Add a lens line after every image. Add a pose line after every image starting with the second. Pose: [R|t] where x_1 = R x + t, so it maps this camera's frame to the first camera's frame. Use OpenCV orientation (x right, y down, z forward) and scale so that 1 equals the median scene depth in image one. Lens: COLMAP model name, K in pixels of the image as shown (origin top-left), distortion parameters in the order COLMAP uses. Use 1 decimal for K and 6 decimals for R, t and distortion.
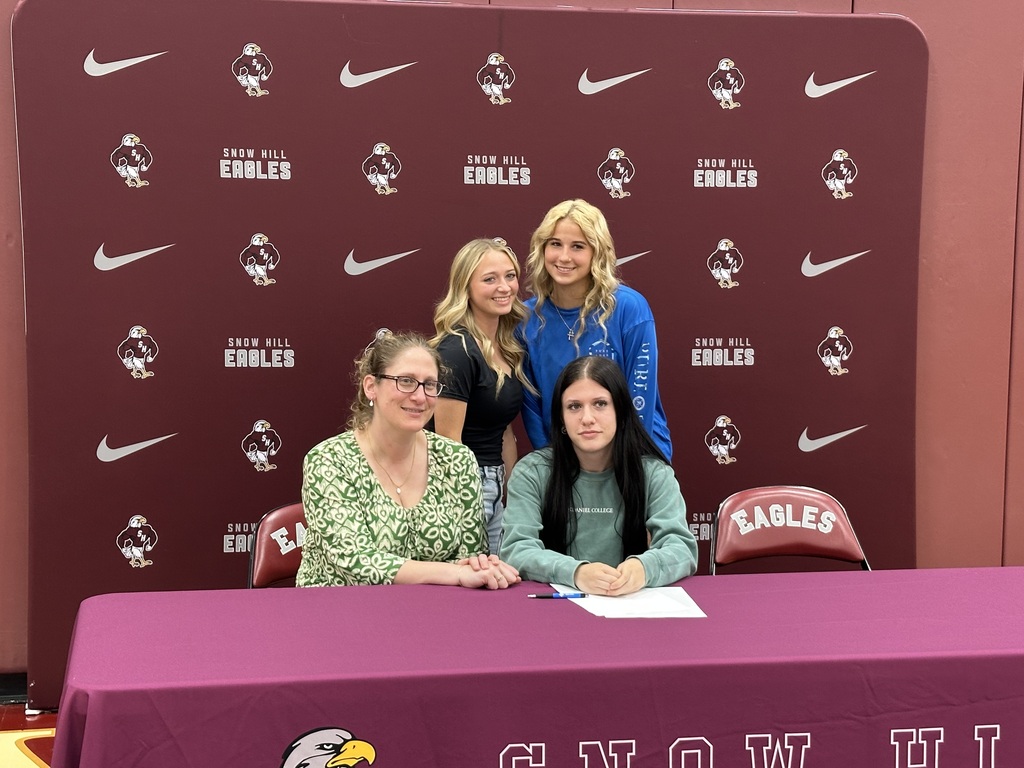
lens RADIAL K [[1785.6, 0, 535.1], [0, 1785.6, 396.2], [0, 0, 1]] dist [0.294690, 0.000000]
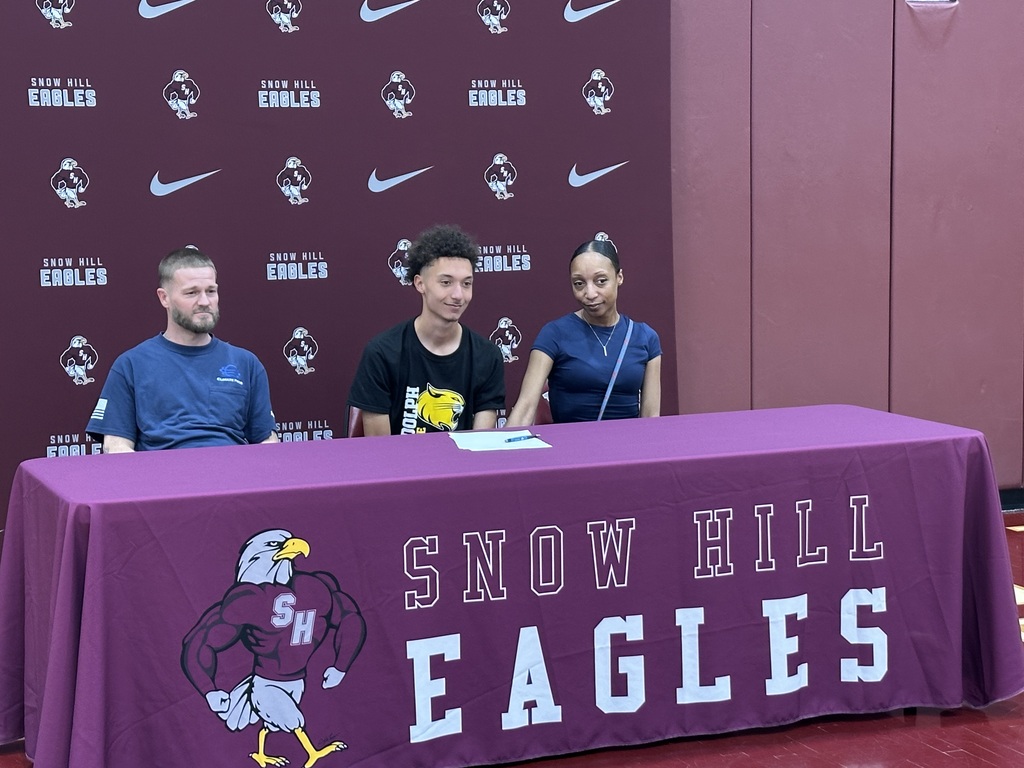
lens RADIAL K [[2044.5, 0, 517.3], [0, 2044.5, 392.7], [0, 0, 1]] dist [0.312141, 0.000000]
pose [[0.987223, -0.049584, 0.151431, -0.146191], [0.047084, 0.998690, 0.020050, 0.060085], [-0.152227, -0.012663, 0.988264, -0.428666]]
